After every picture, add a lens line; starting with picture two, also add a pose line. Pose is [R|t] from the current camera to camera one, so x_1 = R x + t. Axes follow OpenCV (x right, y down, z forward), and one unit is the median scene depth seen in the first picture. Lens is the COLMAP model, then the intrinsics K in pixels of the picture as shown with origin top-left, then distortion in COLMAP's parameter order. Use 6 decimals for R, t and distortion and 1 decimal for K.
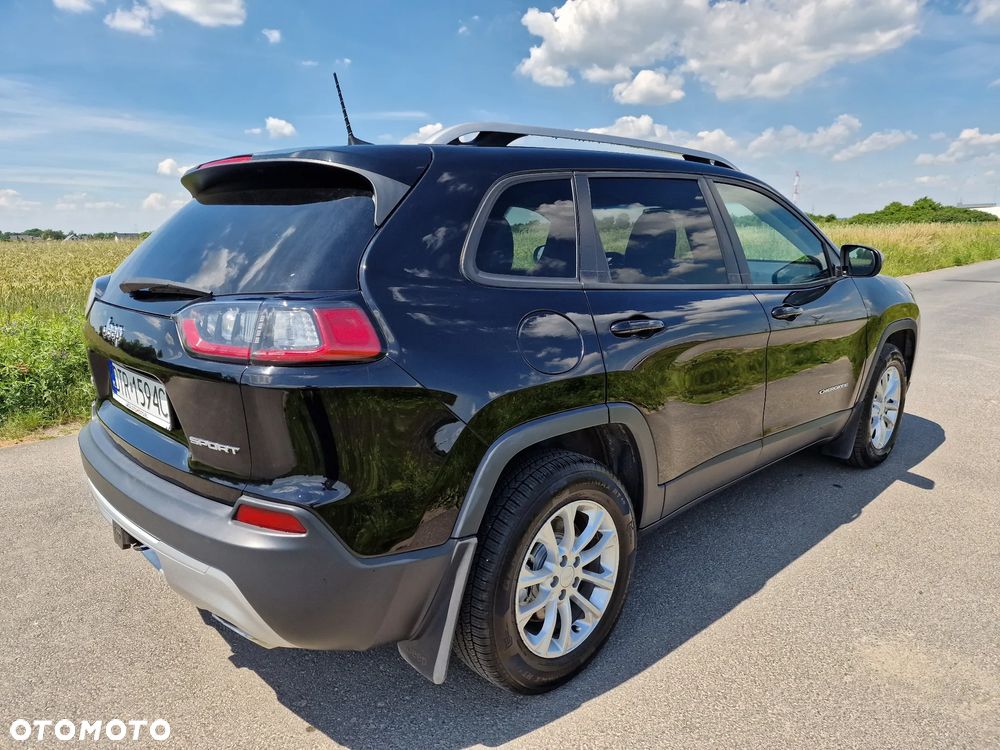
lens RADIAL K [[610.9, 0, 500.0], [0, 610.9, 375.0], [0, 0, 1]] dist [0.062861, -0.048291]
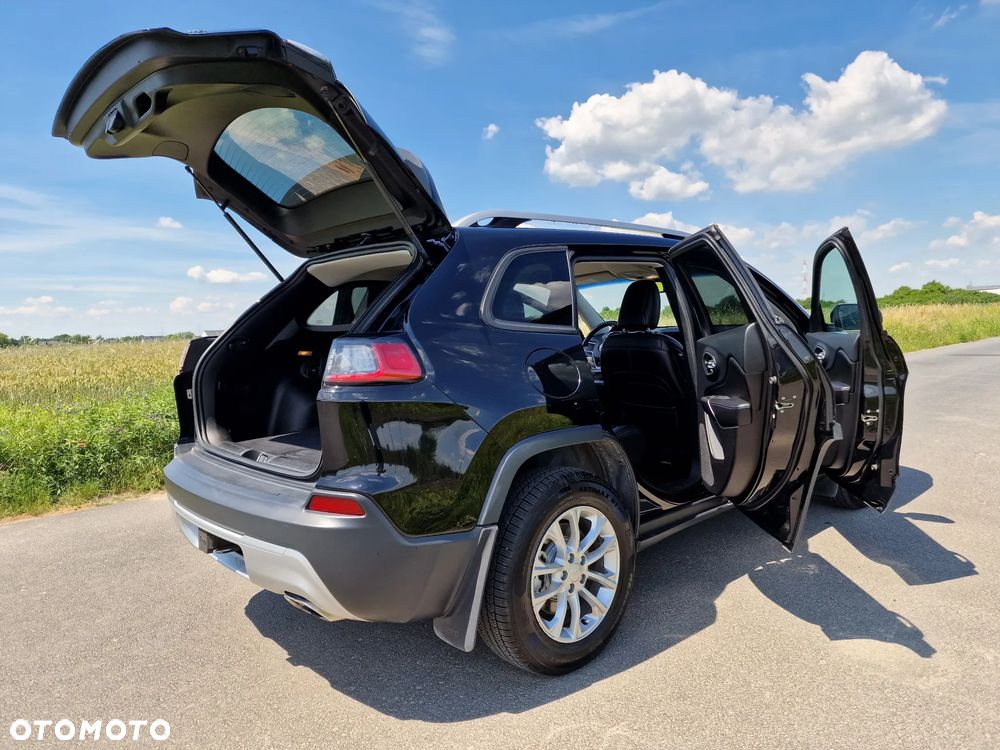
lens RADIAL K [[609.0, 0, 510.0], [0, 609.0, 377.8], [0, 0, 1]] dist [0.028440, -0.002434]
pose [[0.999594, -0.025760, -0.012183, 0.008506], [0.023844, 0.990226, -0.137421, 0.117604], [0.015604, 0.137075, 0.990438, -0.223949]]
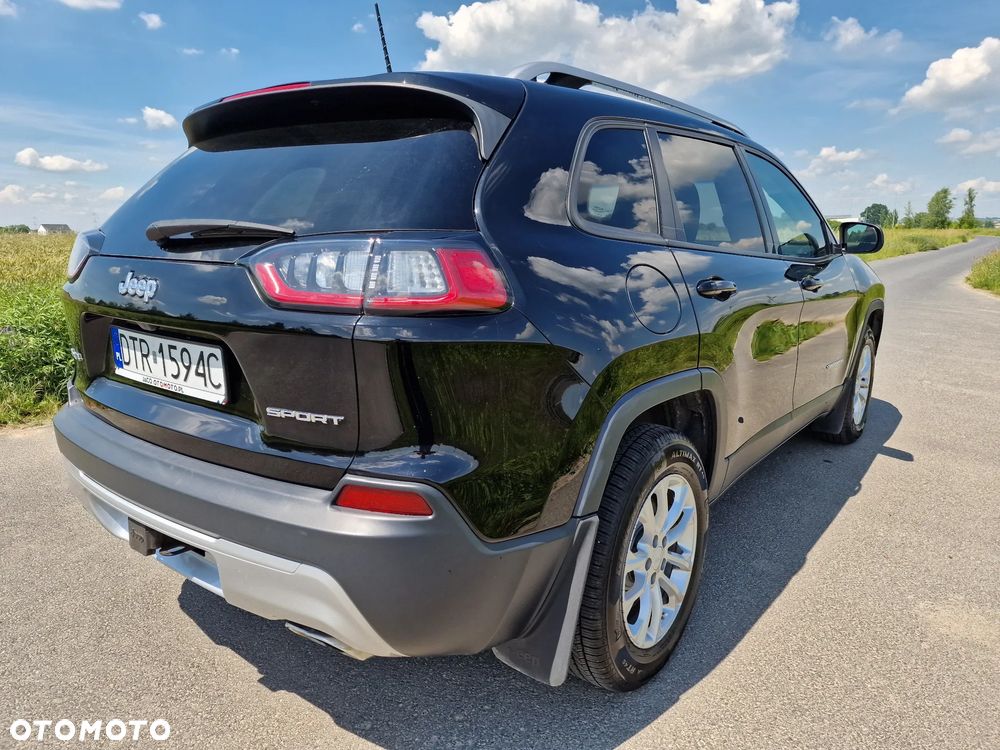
lens RADIAL K [[617.9, 0, 501.9], [0, 617.9, 362.8], [0, 0, 1]] dist [0.058800, -0.045254]
pose [[0.989222, -0.014941, 0.145660, -0.256947], [0.017696, 0.999688, -0.017637, 0.049560], [-0.145351, 0.020025, 0.989178, 0.111101]]
